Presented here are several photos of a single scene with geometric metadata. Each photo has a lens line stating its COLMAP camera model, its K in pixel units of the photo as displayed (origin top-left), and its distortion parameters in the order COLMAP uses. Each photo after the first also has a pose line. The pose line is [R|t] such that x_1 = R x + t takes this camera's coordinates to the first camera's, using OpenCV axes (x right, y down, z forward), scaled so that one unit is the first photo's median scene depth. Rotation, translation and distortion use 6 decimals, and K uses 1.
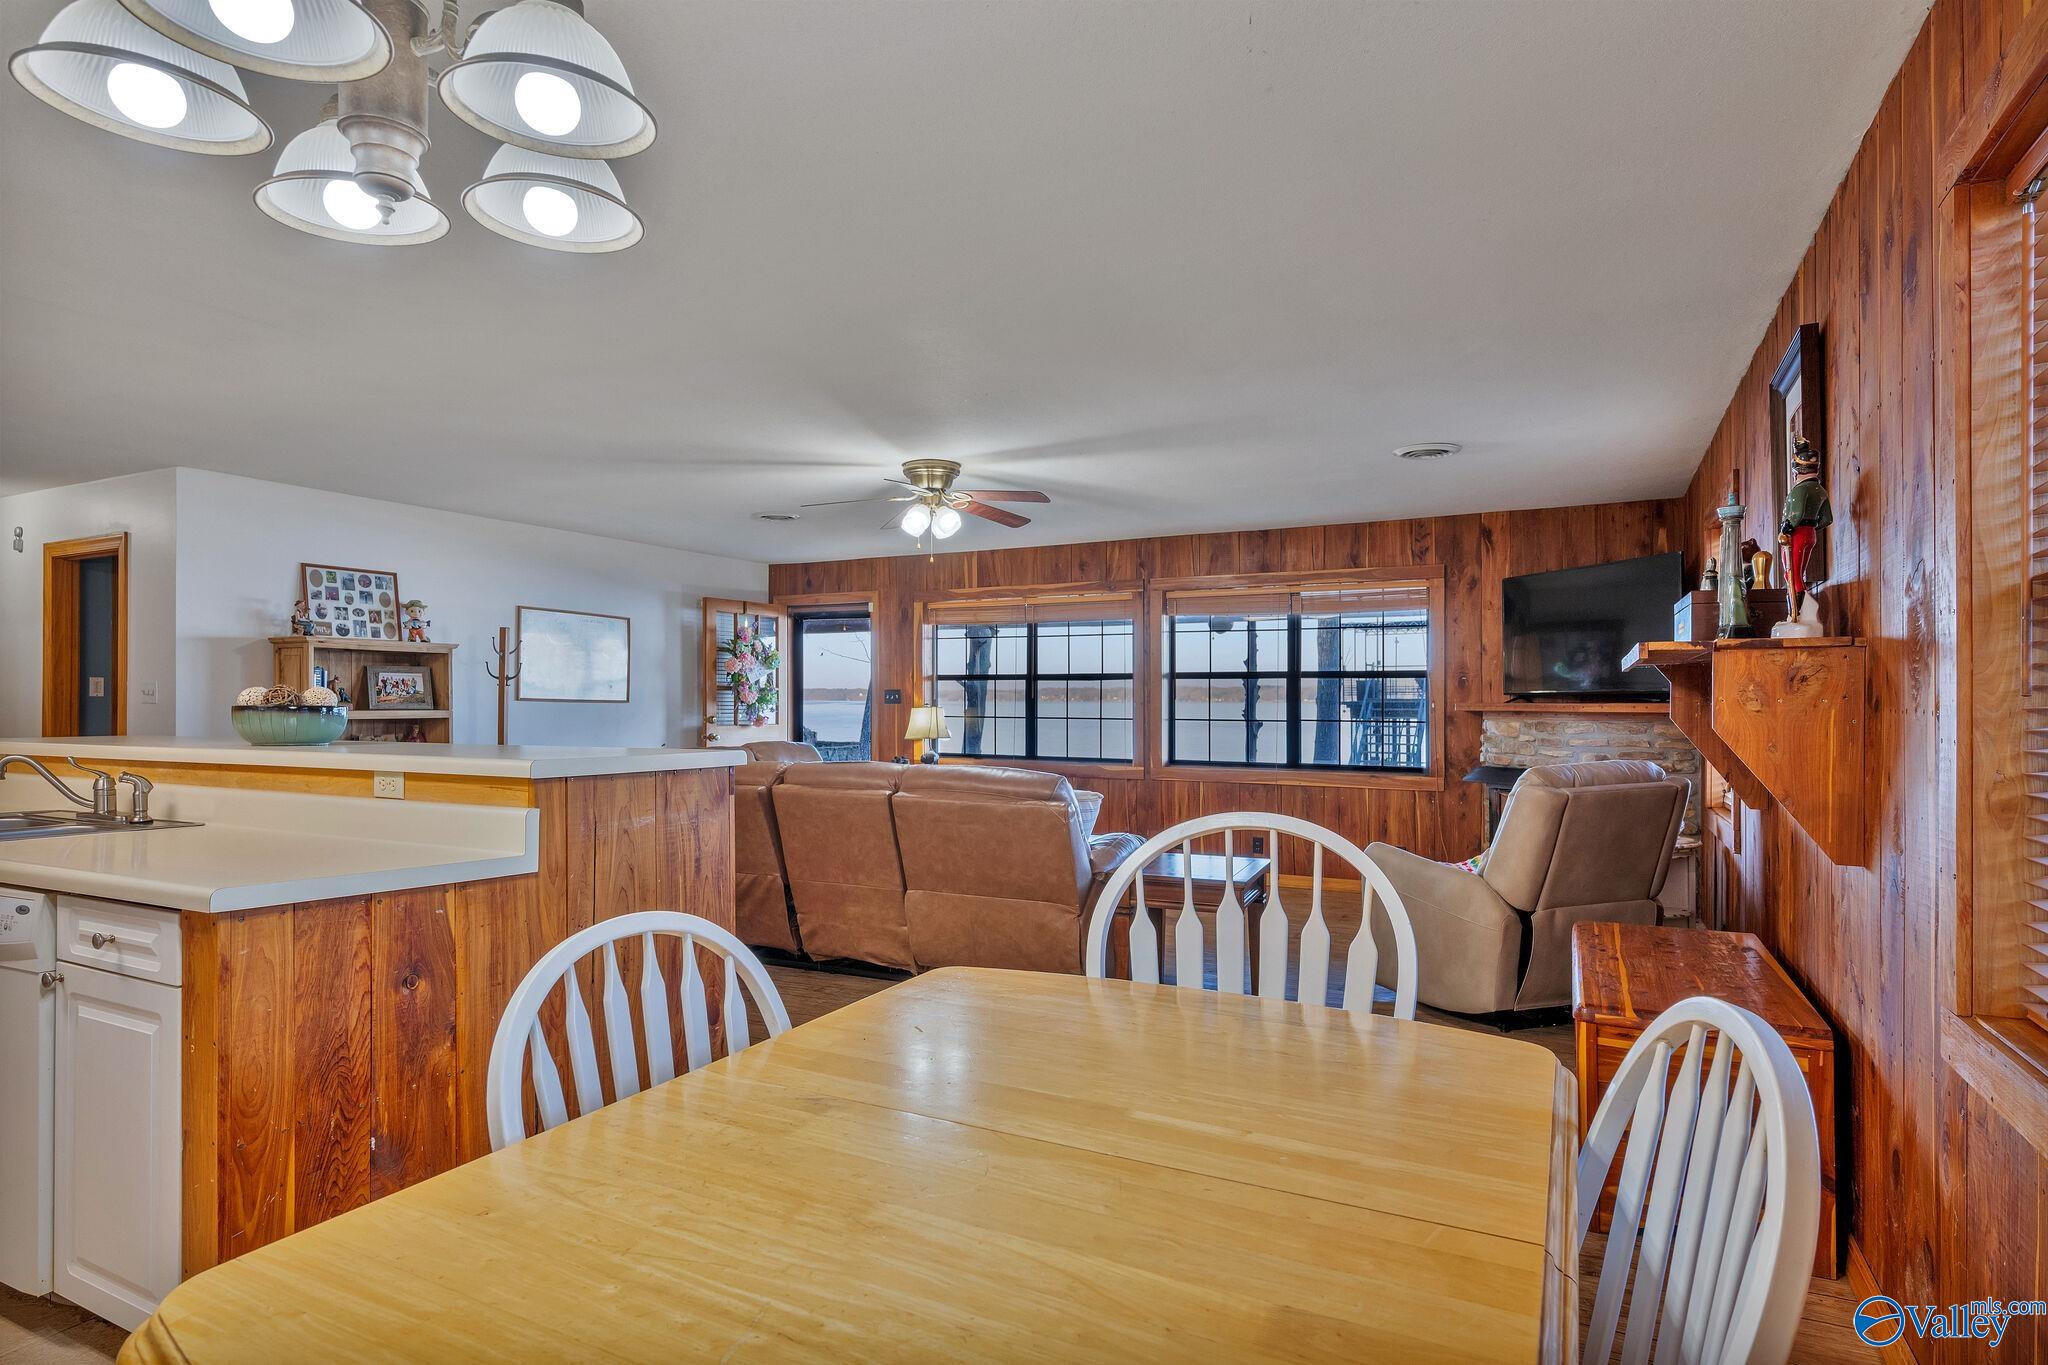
lens RADIAL K [[1075.5, 0, 1024.8], [0, 1075.5, 701.0], [0, 0, 1]] dist [0.004463, -0.001781]
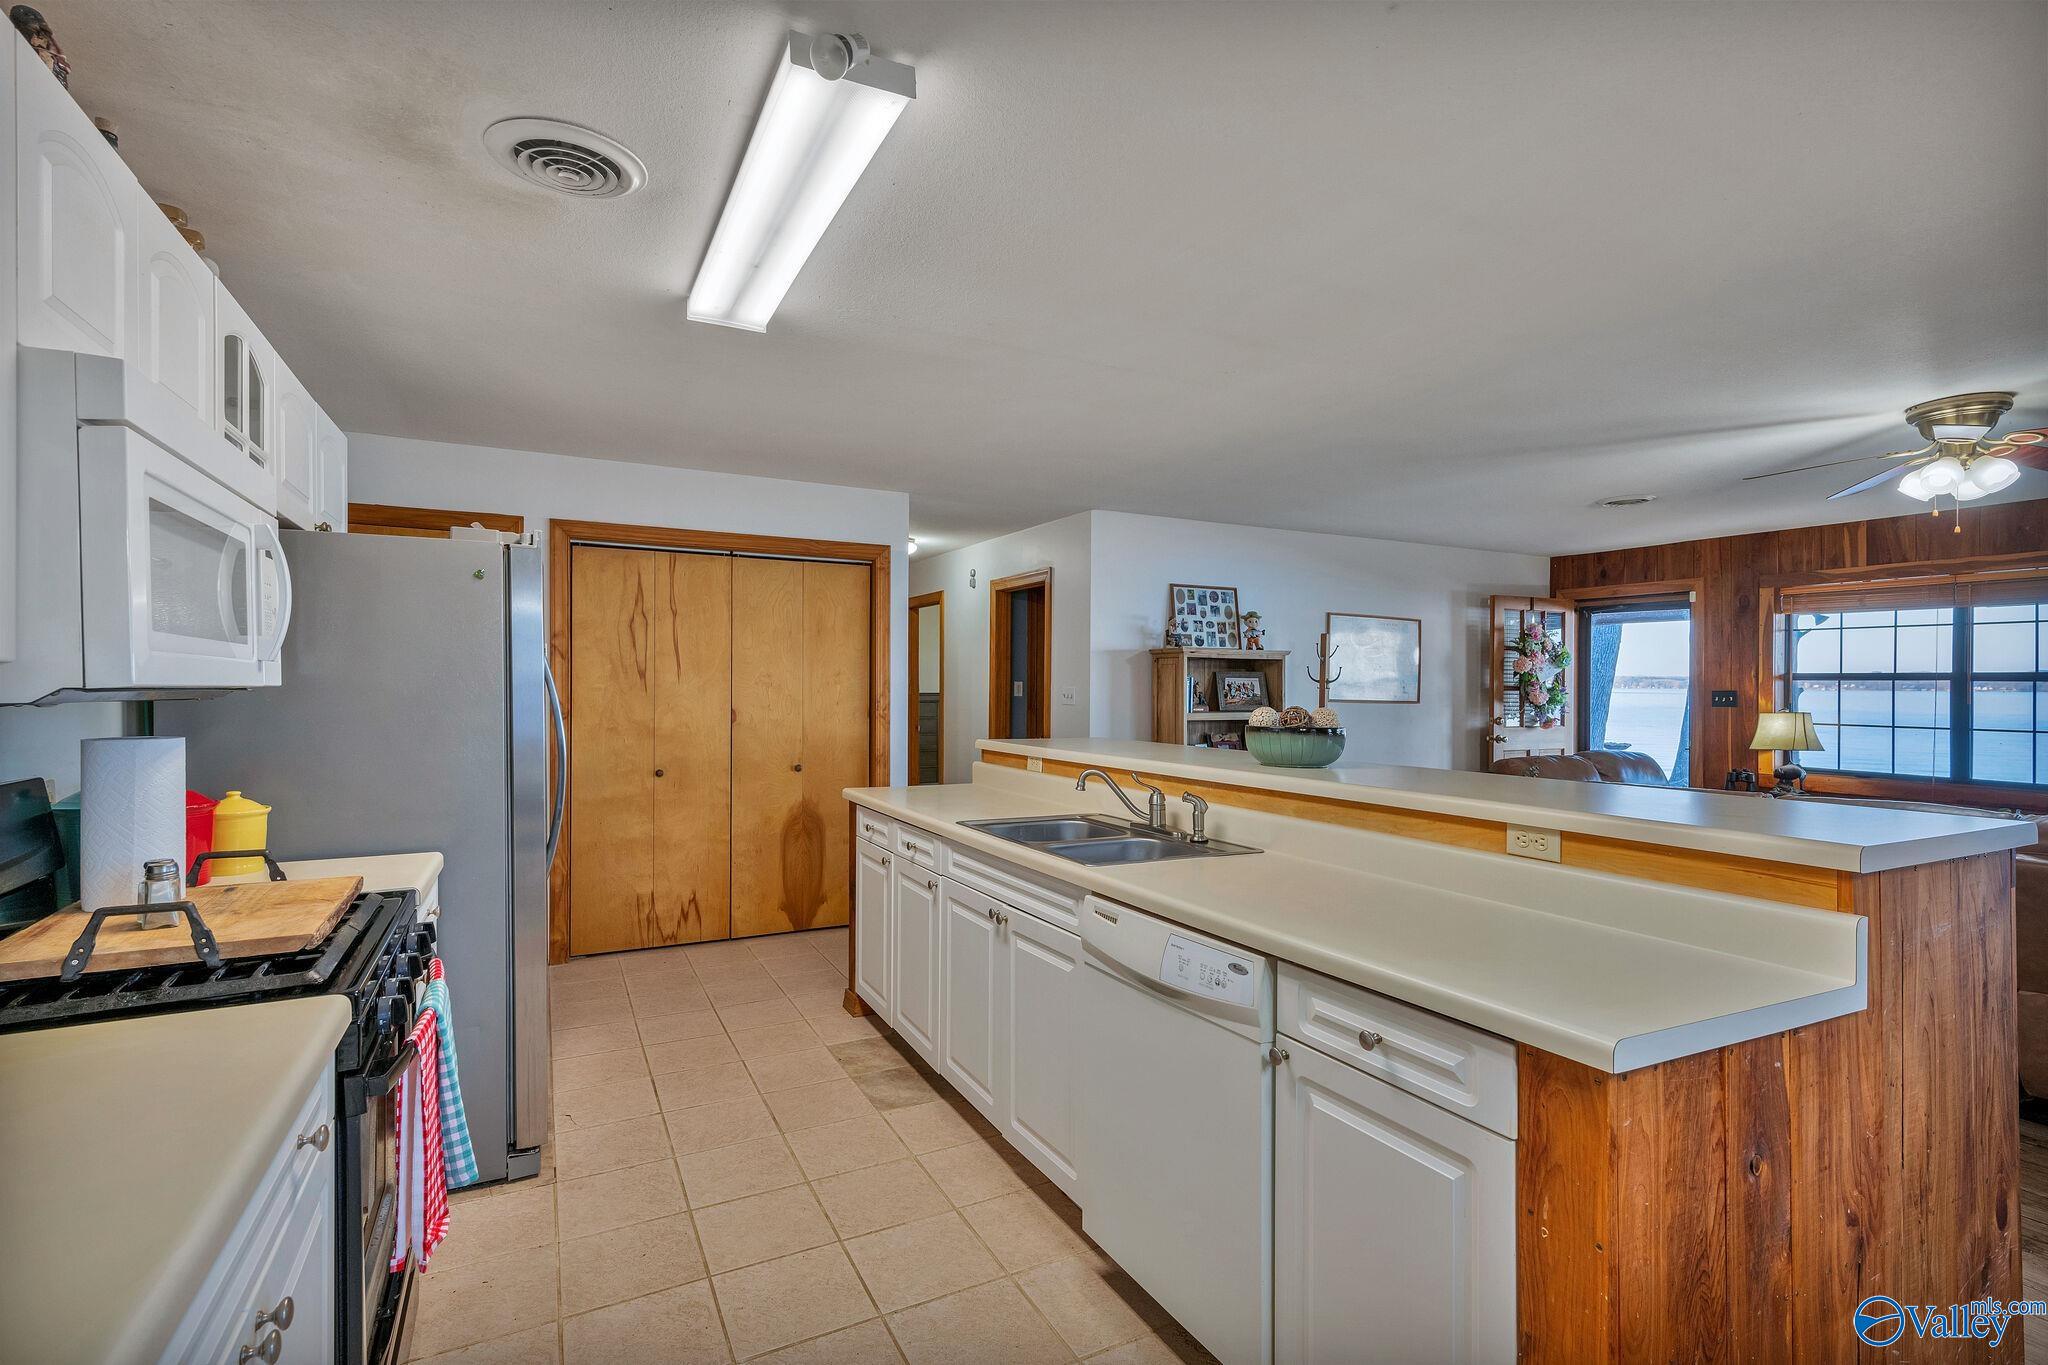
lens RADIAL K [[941.4, 0, 1026.6], [0, 941.4, 692.7], [0, 0, 1]] dist [-0.001033, -0.000072]
pose [[0.821680, 0.007384, -0.569902, -0.207006], [-0.003474, 0.999962, 0.007946, -0.017551], [0.569939, -0.004549, 0.821674, 0.075241]]
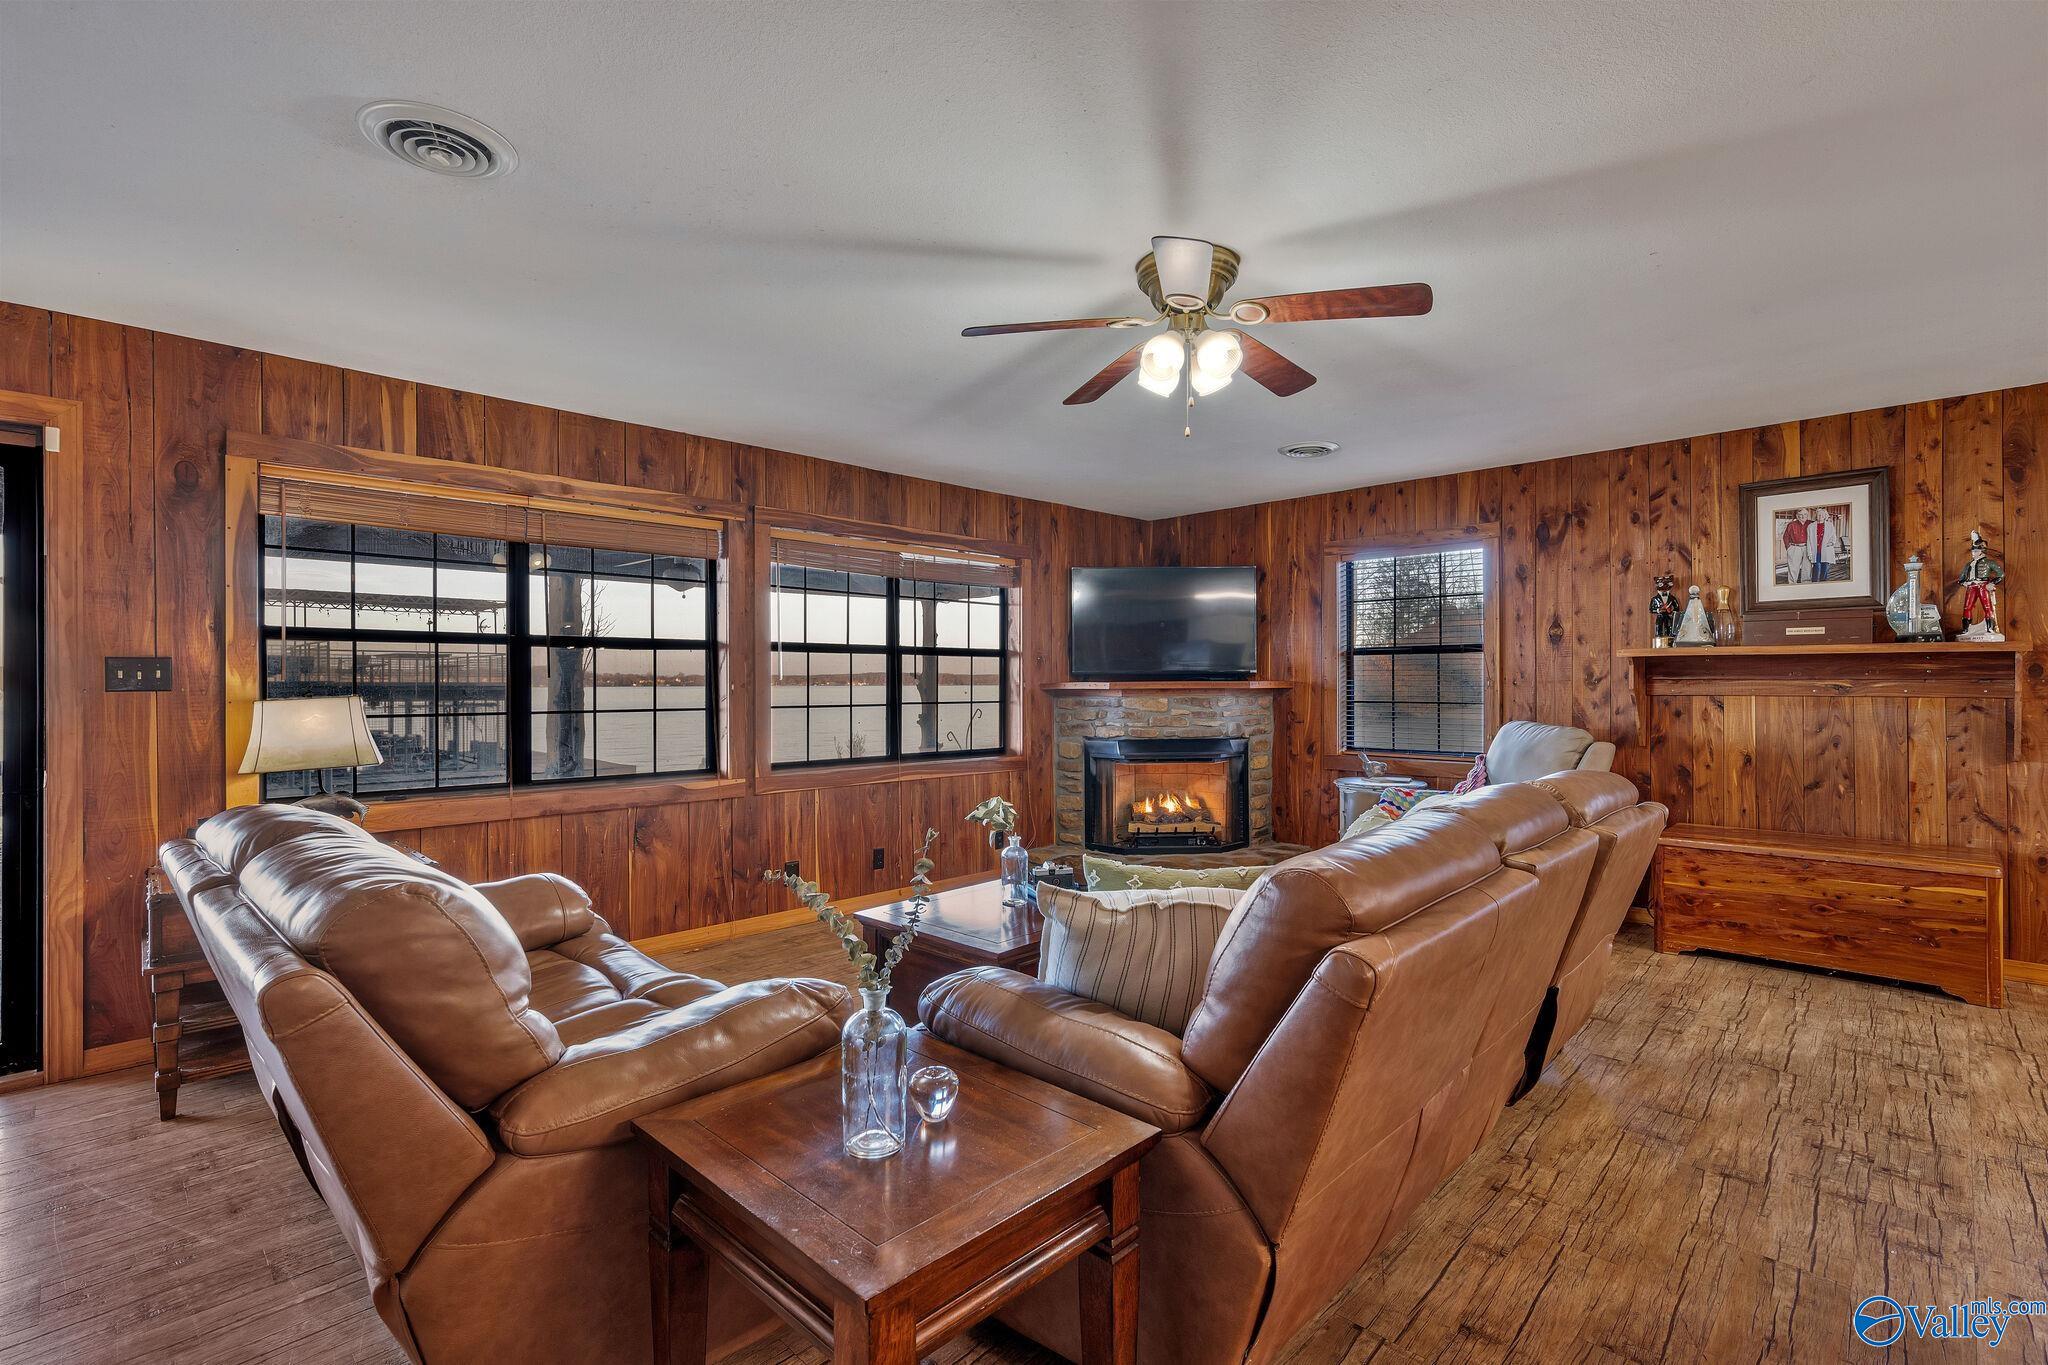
lens RADIAL K [[935.4, 0, 1019.1], [0, 935.4, 687.2], [0, 0, 1]] dist [-0.002891, -0.000469]
pose [[0.300166, -0.009682, 0.953838, -0.485822], [0.004149, 0.999952, 0.008845, -0.001292], [-0.953878, 0.001302, 0.300192, 0.782893]]
